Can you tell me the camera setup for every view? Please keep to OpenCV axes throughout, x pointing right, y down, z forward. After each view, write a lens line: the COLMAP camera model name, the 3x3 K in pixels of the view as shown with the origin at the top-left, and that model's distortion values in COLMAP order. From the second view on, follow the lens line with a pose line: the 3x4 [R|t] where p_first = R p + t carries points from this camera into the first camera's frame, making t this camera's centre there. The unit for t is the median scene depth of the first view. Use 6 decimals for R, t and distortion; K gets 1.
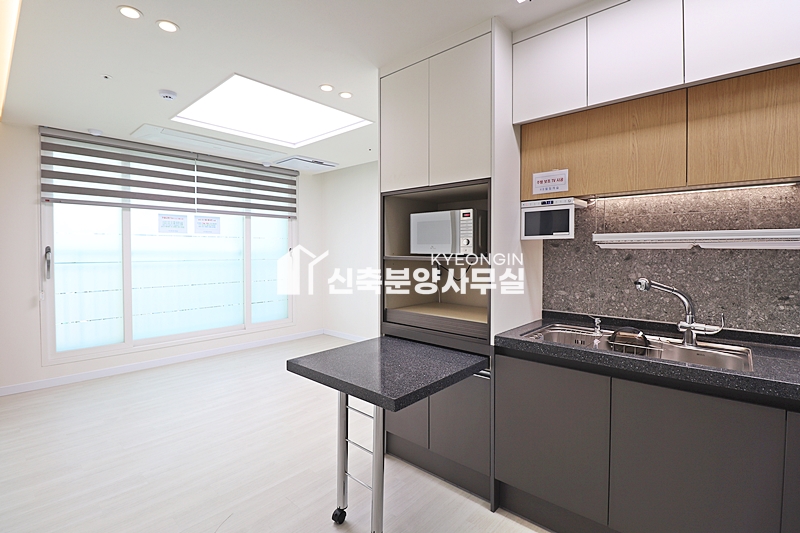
lens RADIAL K [[368.6, 0, 399.2], [0, 368.6, 257.8], [0, 0, 1]] dist [-0.008304, -0.007690]
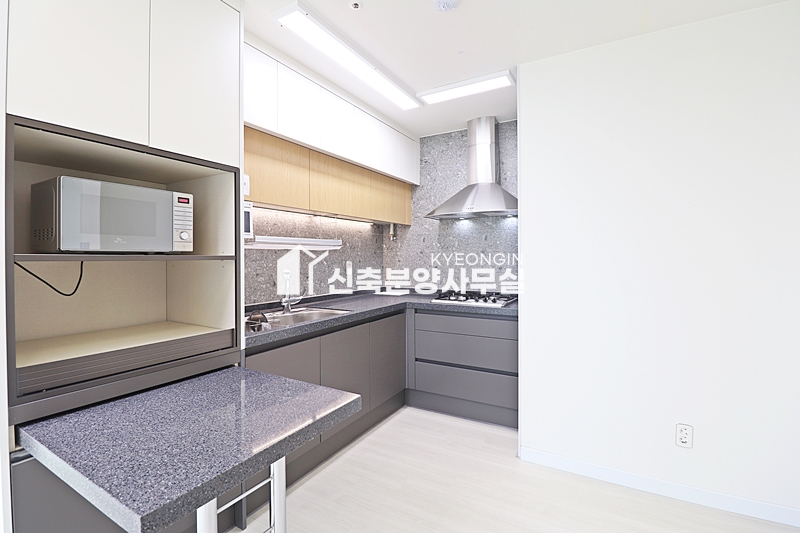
lens RADIAL K [[368.6, 0, 401.3], [0, 368.6, 259.8], [0, 0, 1]] dist [-0.008304, -0.007690]
pose [[-0.217313, -0.007703, 0.976072, -0.737892], [0.021553, 0.999687, 0.012688, 0.008522], [-0.975864, 0.023795, -0.217079, 0.806137]]
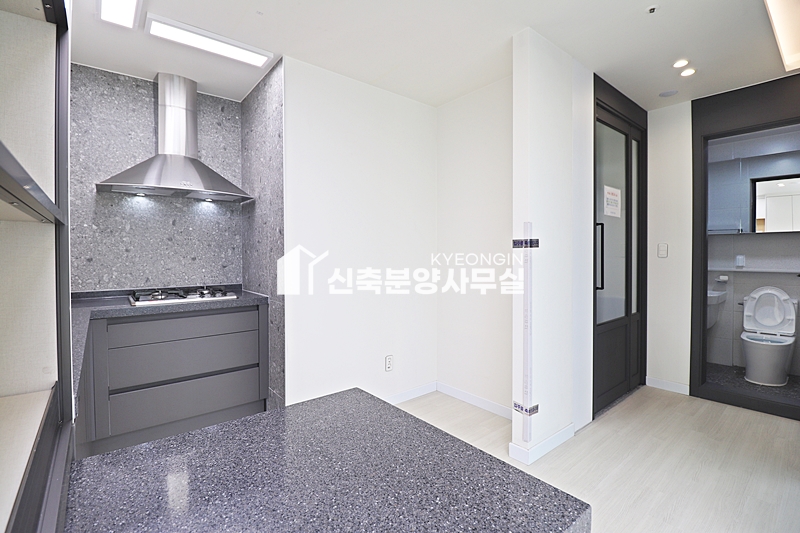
lens RADIAL K [[368.6, 0, 400.7], [0, 368.6, 258.4], [0, 0, 1]] dist [-0.008304, -0.007690]
pose [[-0.989402, 0.001097, 0.145200, -0.180638], [0.005731, 0.999487, 0.031503, 0.037385], [-0.145091, 0.032001, -0.988901, 1.354627]]
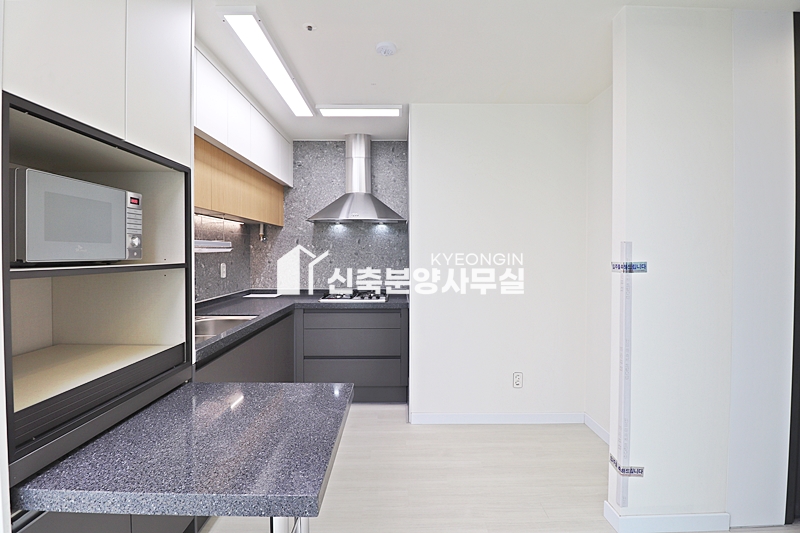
lens RADIAL K [[368.6, 0, 400.3], [0, 368.6, 260.7], [0, 0, 1]] dist [-0.008304, -0.007690]
pose [[-0.678294, -0.016715, 0.734600, -0.706652], [0.012056, 0.999353, 0.033872, -0.027600], [-0.734692, 0.031832, -0.677654, 1.221102]]
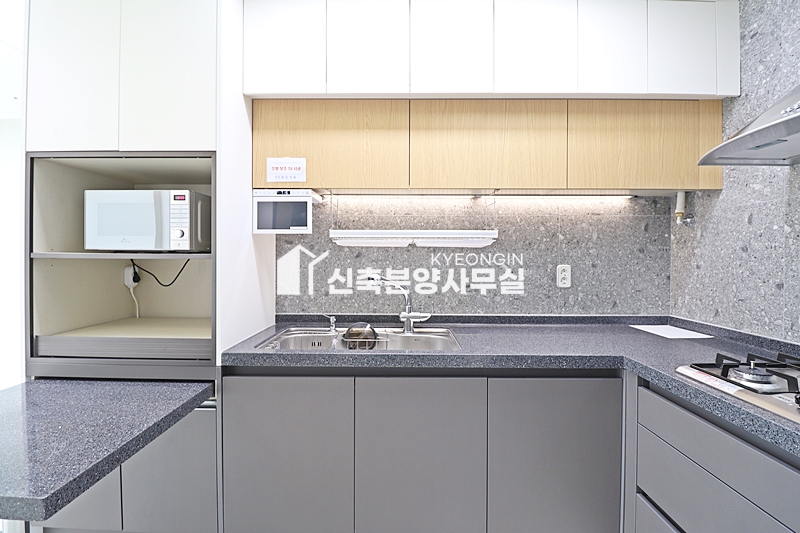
lens RADIAL K [[368.6, 0, 397.2], [0, 368.6, 257.5], [0, 0, 1]] dist [-0.008304, -0.007690]
pose [[0.748859, 0.000631, 0.662730, 0.020392], [0.008017, 0.999918, -0.010012, 0.018822], [-0.662681, 0.012811, 0.748792, 0.163246]]
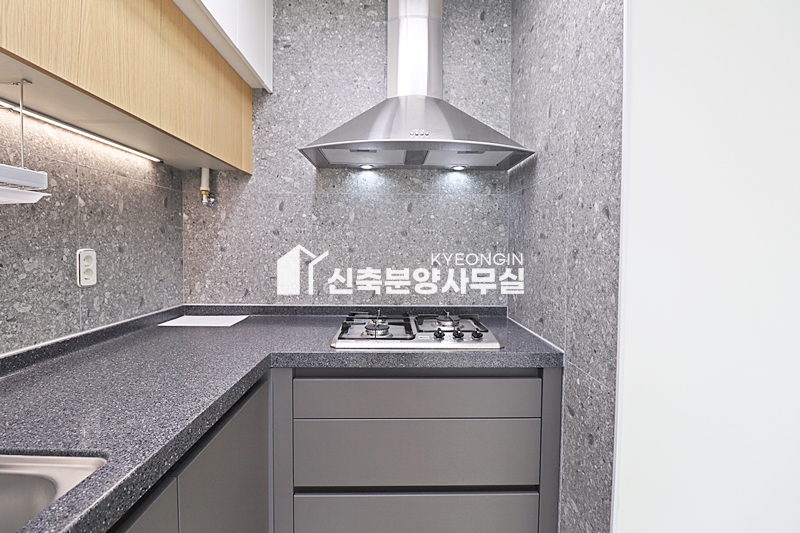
lens RADIAL K [[368.6, 0, 397.9], [0, 368.6, 261.8], [0, 0, 1]] dist [-0.008304, -0.007690]
pose [[-0.686713, -0.034649, 0.726102, 0.256735], [0.004997, 0.998615, 0.052379, 0.025736], [-0.726911, 0.039598, -0.685589, 0.703007]]
